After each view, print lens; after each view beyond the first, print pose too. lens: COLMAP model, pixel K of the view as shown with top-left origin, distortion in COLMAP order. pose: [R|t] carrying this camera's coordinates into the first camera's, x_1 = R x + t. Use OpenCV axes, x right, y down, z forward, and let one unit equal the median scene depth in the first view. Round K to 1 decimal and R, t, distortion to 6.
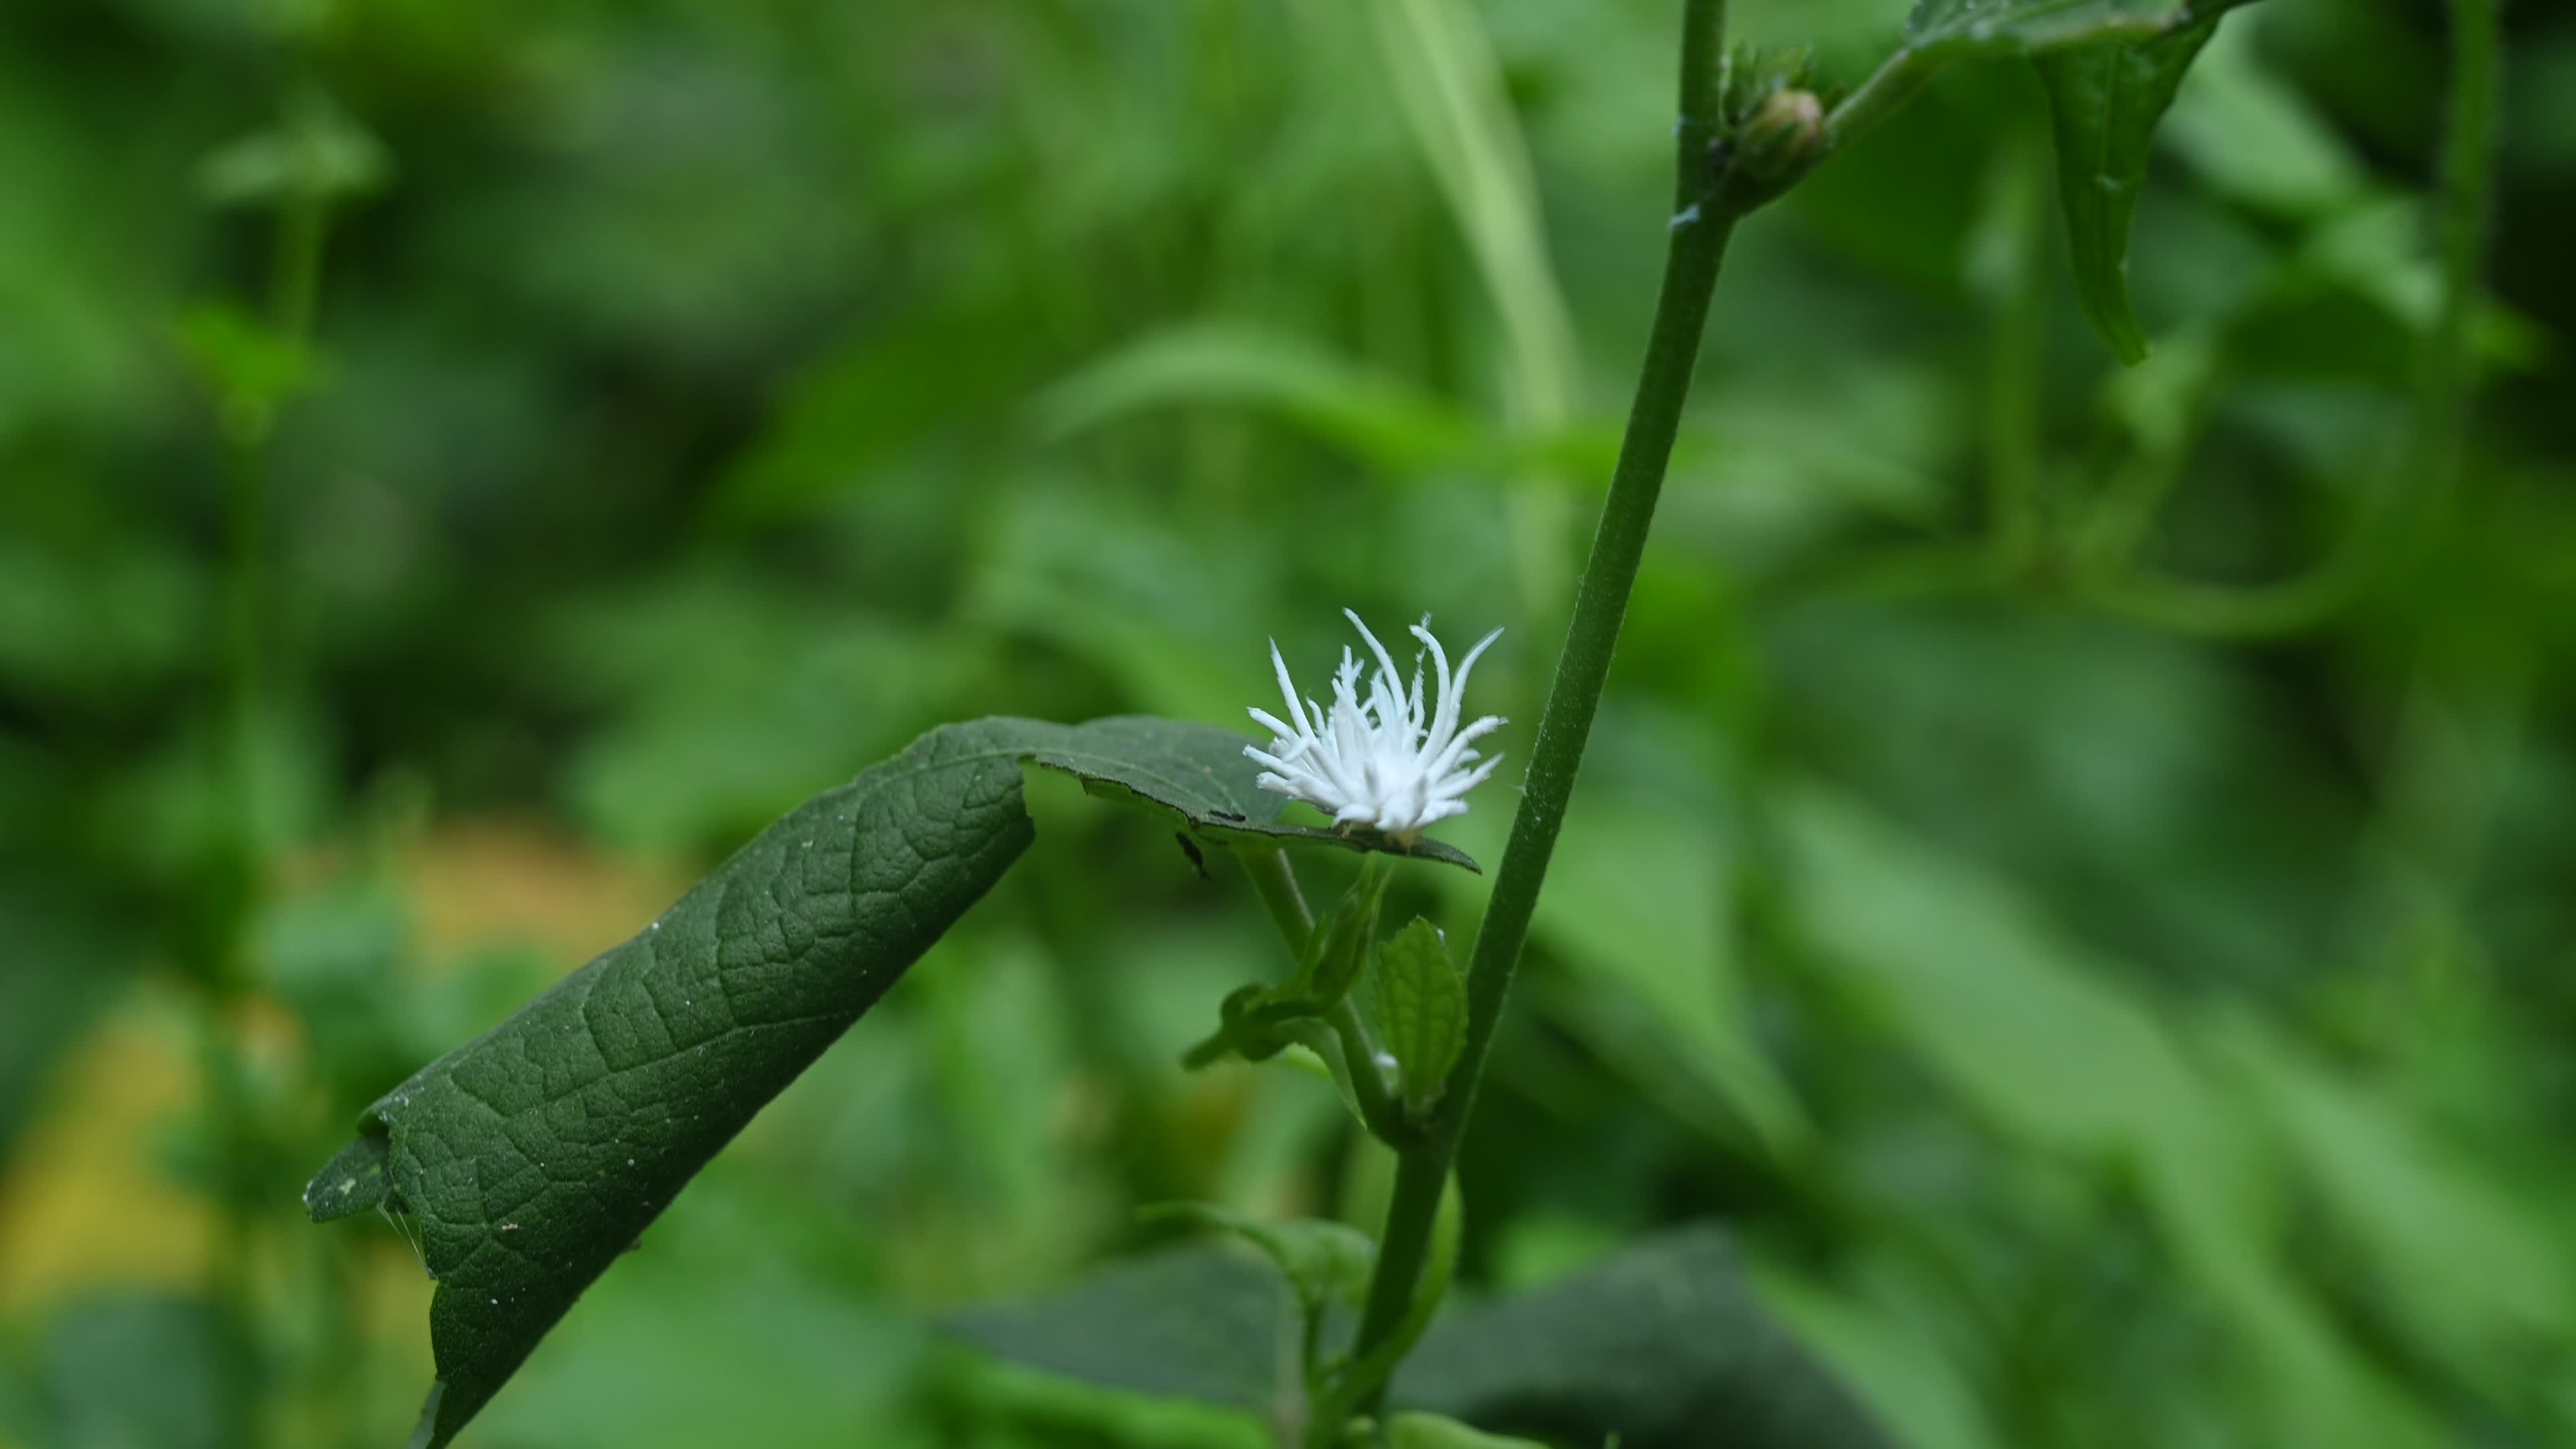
lens RADIAL K [[5188.7, 0, 1385.9], [0, 5188.7, 727.7], [0, 0, 1]] dist [-0.005723, -0.331205]
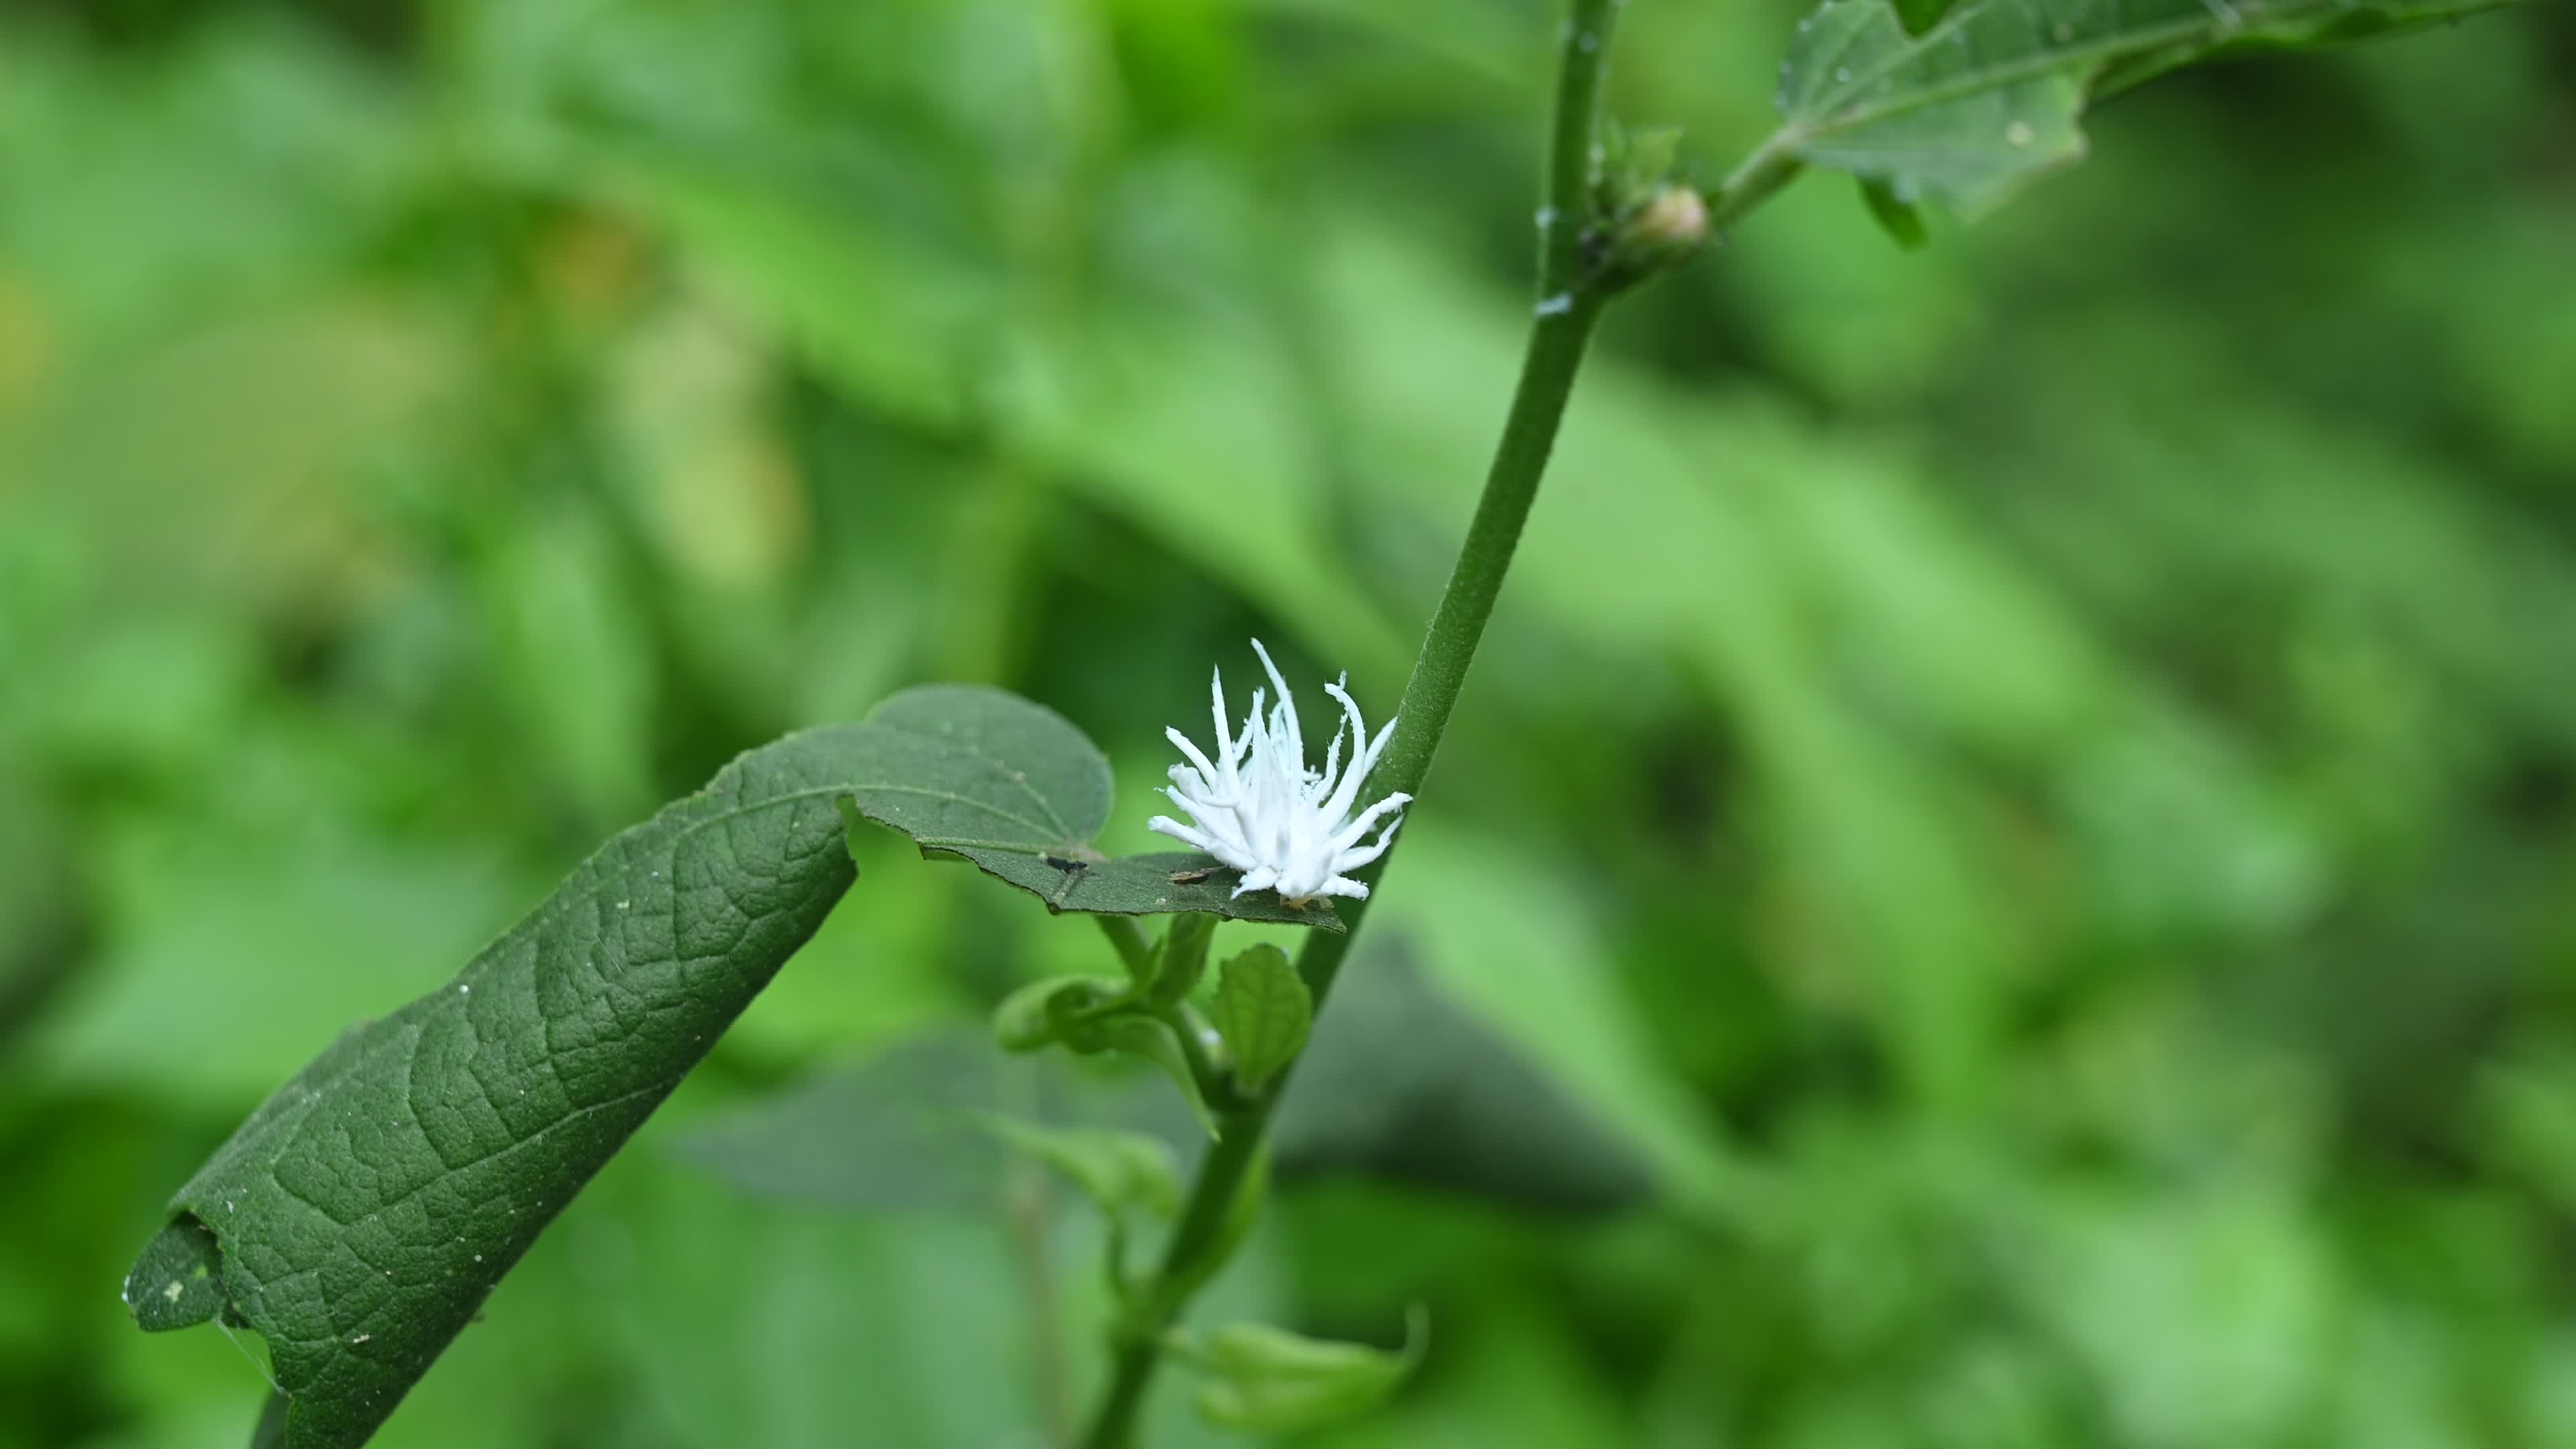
lens RADIAL K [[5188.7, 0, 1385.9], [0, 5188.7, 727.7], [0, 0, 1]] dist [-0.005723, -0.331205]
pose [[0.986630, -0.078493, 0.142828, -0.108350], [0.045149, 0.973717, 0.223242, -0.221651], [-0.156596, -0.213809, 0.964242, 0.057147]]
